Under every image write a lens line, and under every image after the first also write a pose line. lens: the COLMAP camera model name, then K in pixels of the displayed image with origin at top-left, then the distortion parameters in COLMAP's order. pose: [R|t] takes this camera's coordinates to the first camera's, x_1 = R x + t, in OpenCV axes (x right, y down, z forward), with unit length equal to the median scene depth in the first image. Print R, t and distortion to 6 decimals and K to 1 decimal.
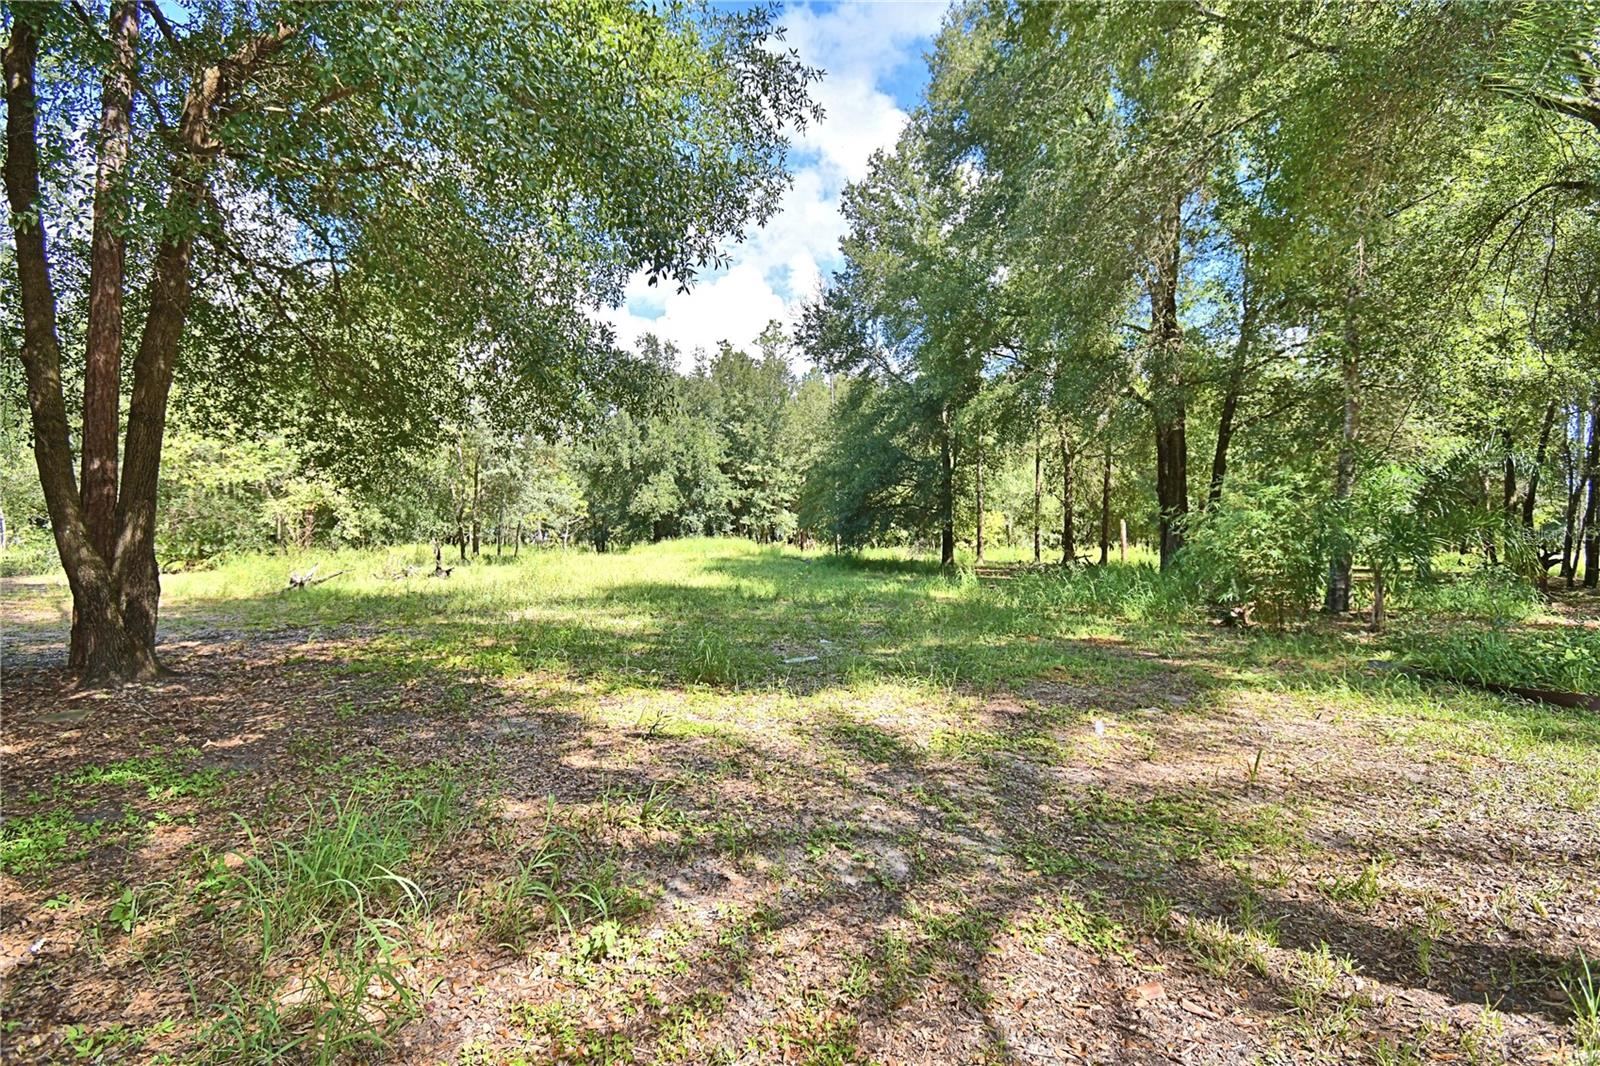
lens RADIAL K [[697.0, 0, 792.7], [0, 697.0, 529.0], [0, 0, 1]] dist [0.015618, -0.024381]
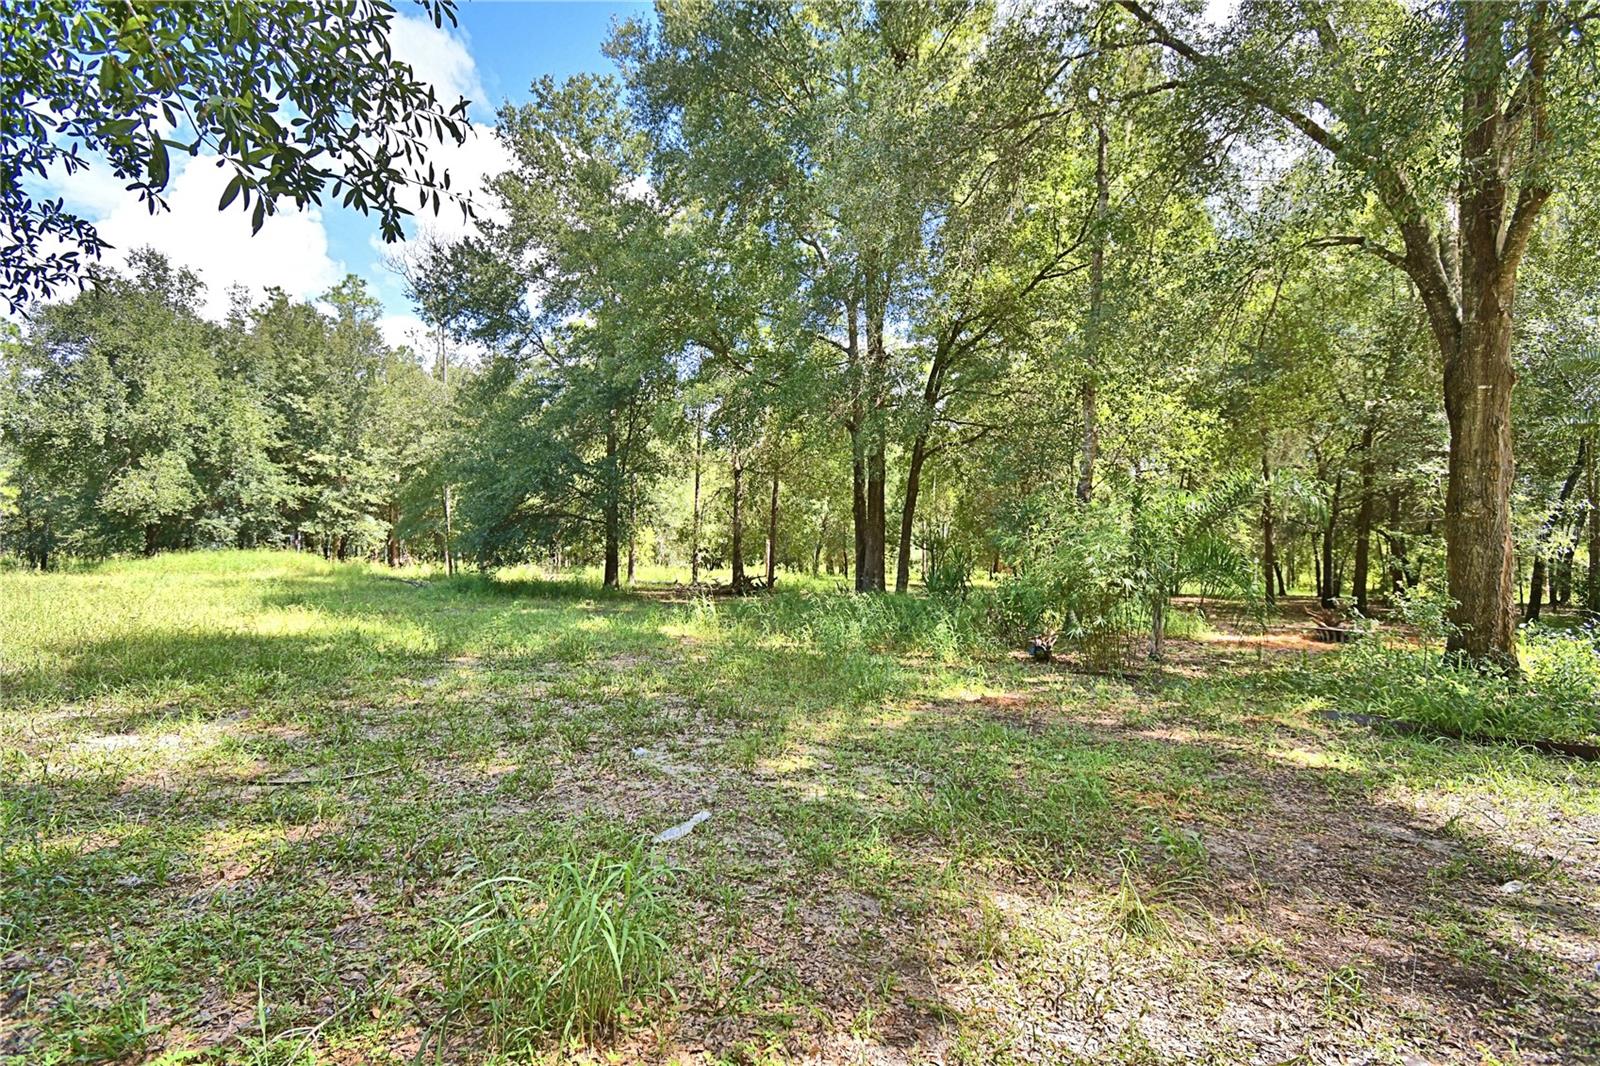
lens RADIAL K [[697.0, 0, 792.7], [0, 697.0, 529.0], [0, 0, 1]] dist [0.015618, -0.024381]
pose [[0.842928, 0.032428, 0.537048, -0.032195], [-0.019969, 0.999380, -0.029001, 0.000351], [-0.537655, 0.013721, 0.843053, 0.098586]]
